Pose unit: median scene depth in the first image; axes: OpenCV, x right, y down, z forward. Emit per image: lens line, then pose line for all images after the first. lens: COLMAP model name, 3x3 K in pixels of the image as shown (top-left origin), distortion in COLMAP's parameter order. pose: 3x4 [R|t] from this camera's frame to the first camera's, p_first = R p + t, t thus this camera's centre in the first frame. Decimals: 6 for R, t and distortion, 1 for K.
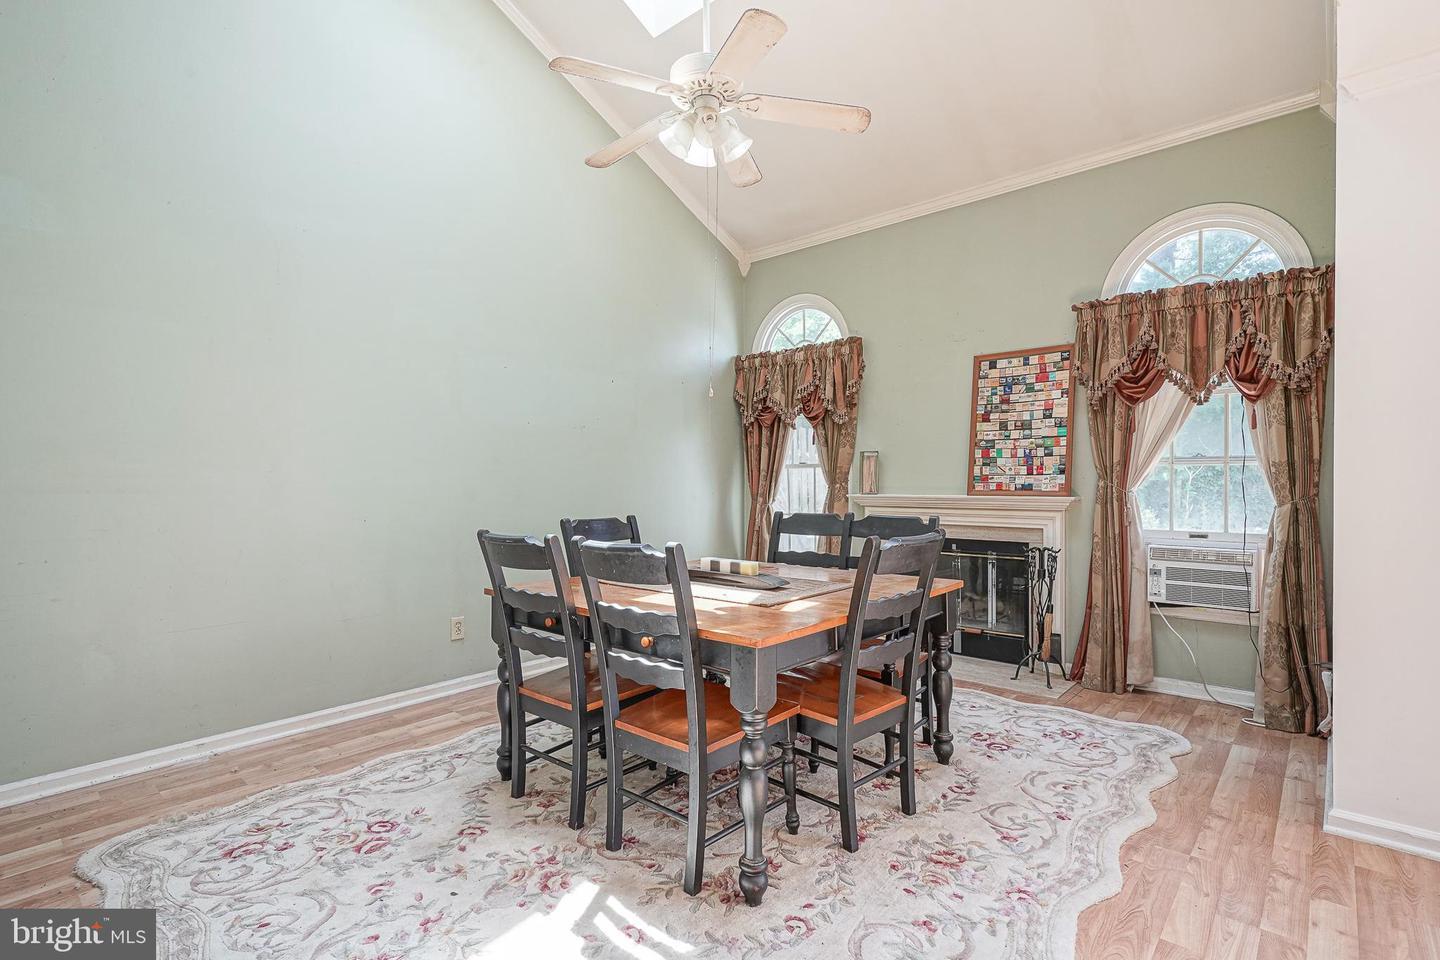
lens RADIAL K [[712.1, 0, 720.4], [0, 712.1, 489.3], [0, 0, 1]] dist [-0.011875, 0.002810]
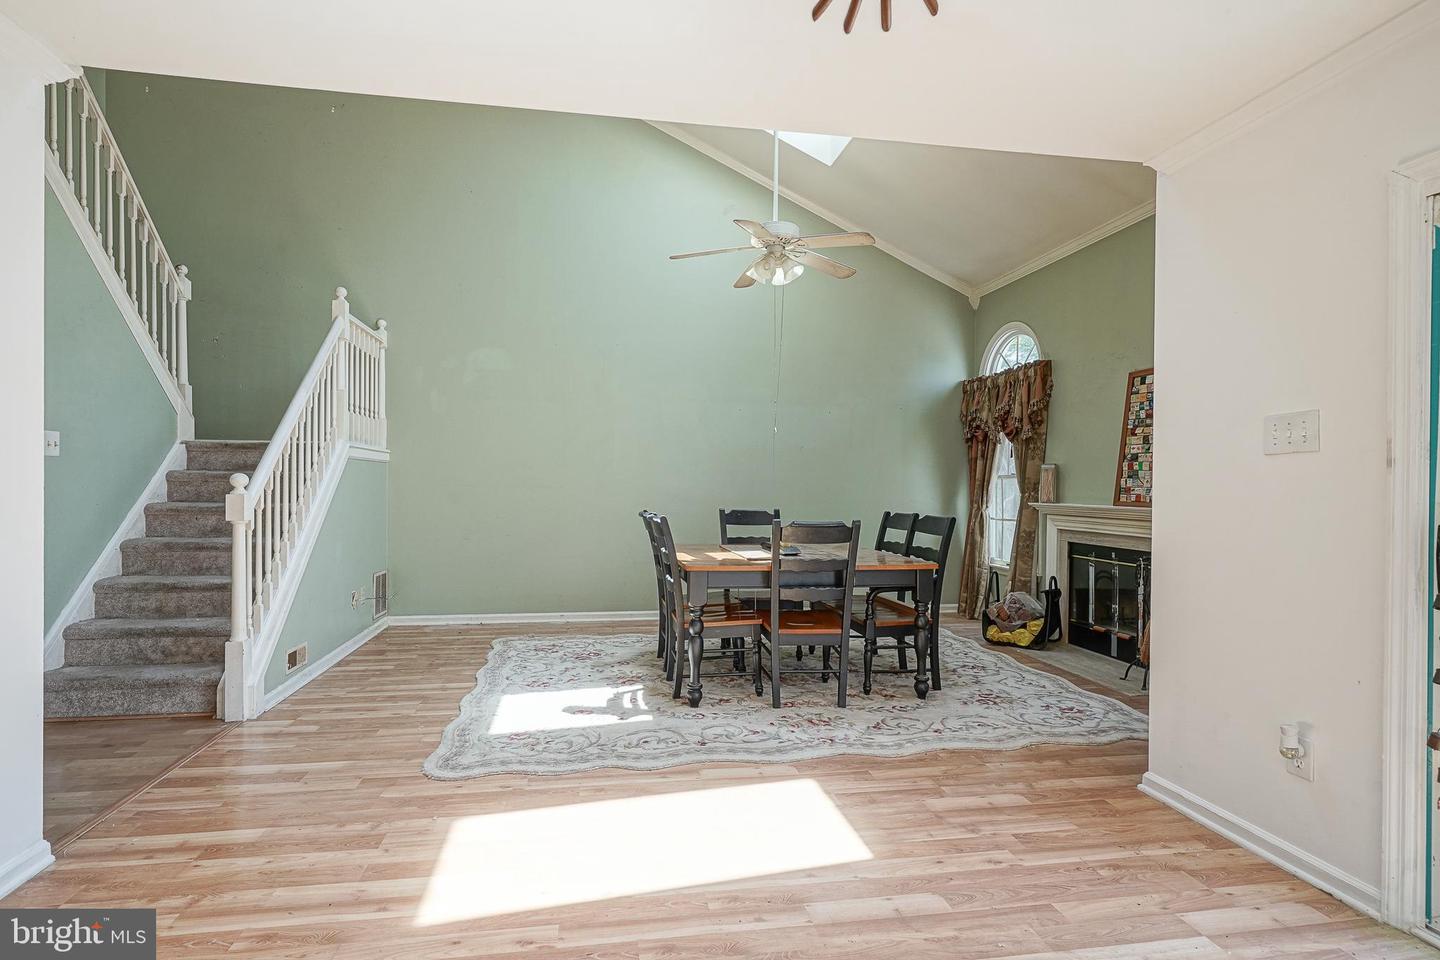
lens RADIAL K [[712.1, 0, 733.8], [0, 712.1, 505.7], [0, 0, 1]] dist [-0.011875, 0.002810]
pose [[0.794278, 0.035736, -0.606503, 0.573326], [-0.030438, 0.999356, 0.019021, 0.005594], [0.606792, 0.003352, 0.794854, -0.187559]]
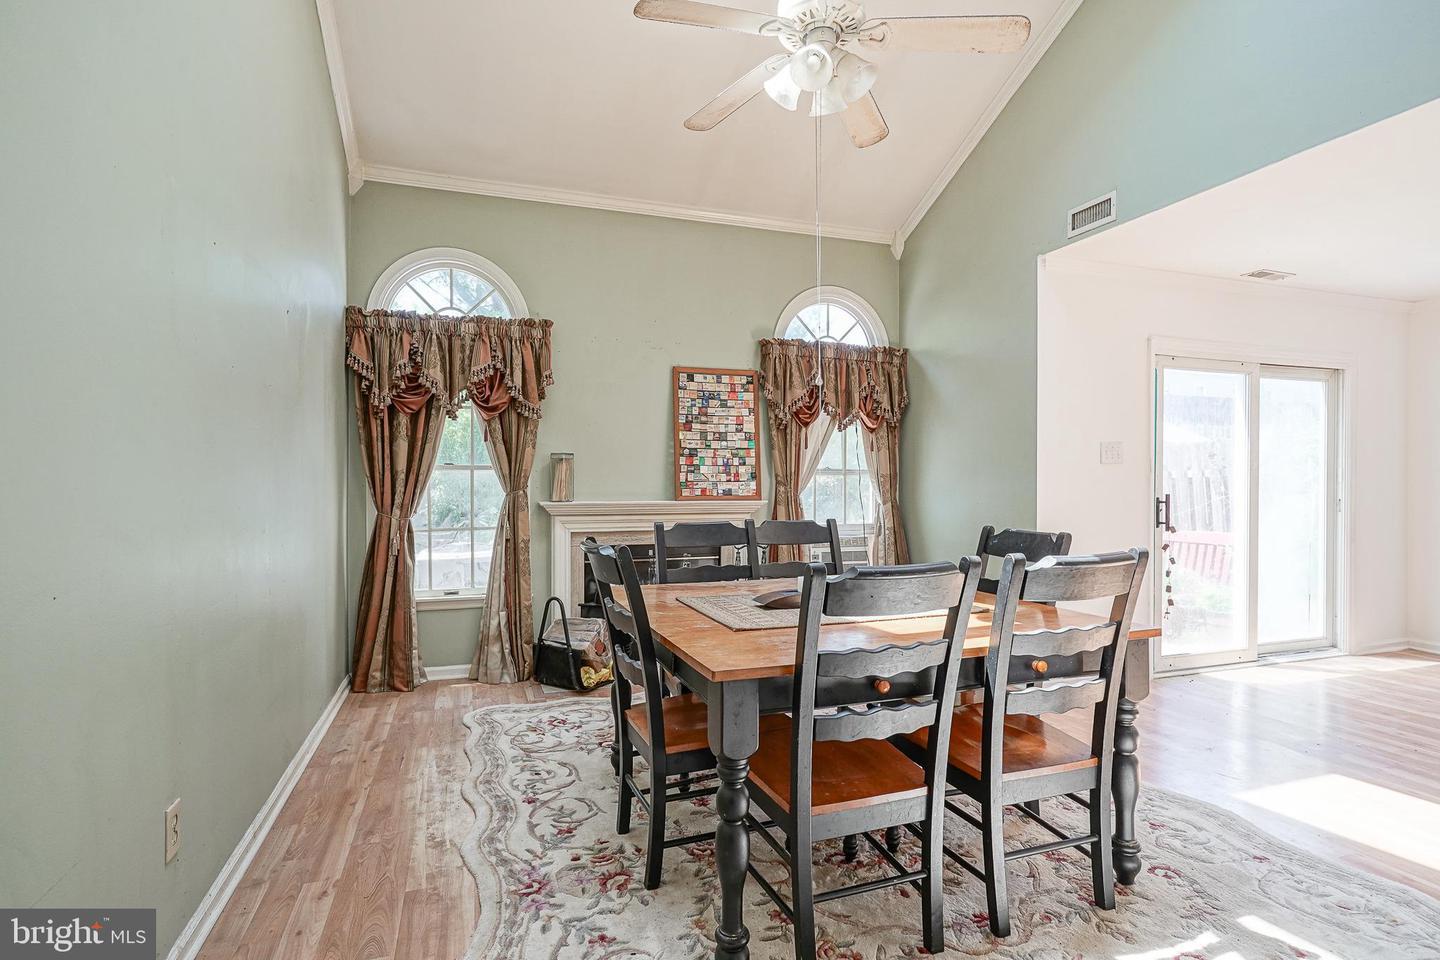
lens RADIAL K [[712.1, 0, 682.7], [0, 712.1, 495.5], [0, 0, 1]] dist [-0.011875, 0.002810]
pose [[0.496218, 0.003810, 0.868189, -0.576098], [0.013486, 0.999836, -0.012095, 0.014155], [-0.868093, 0.017710, 0.496086, 0.513701]]
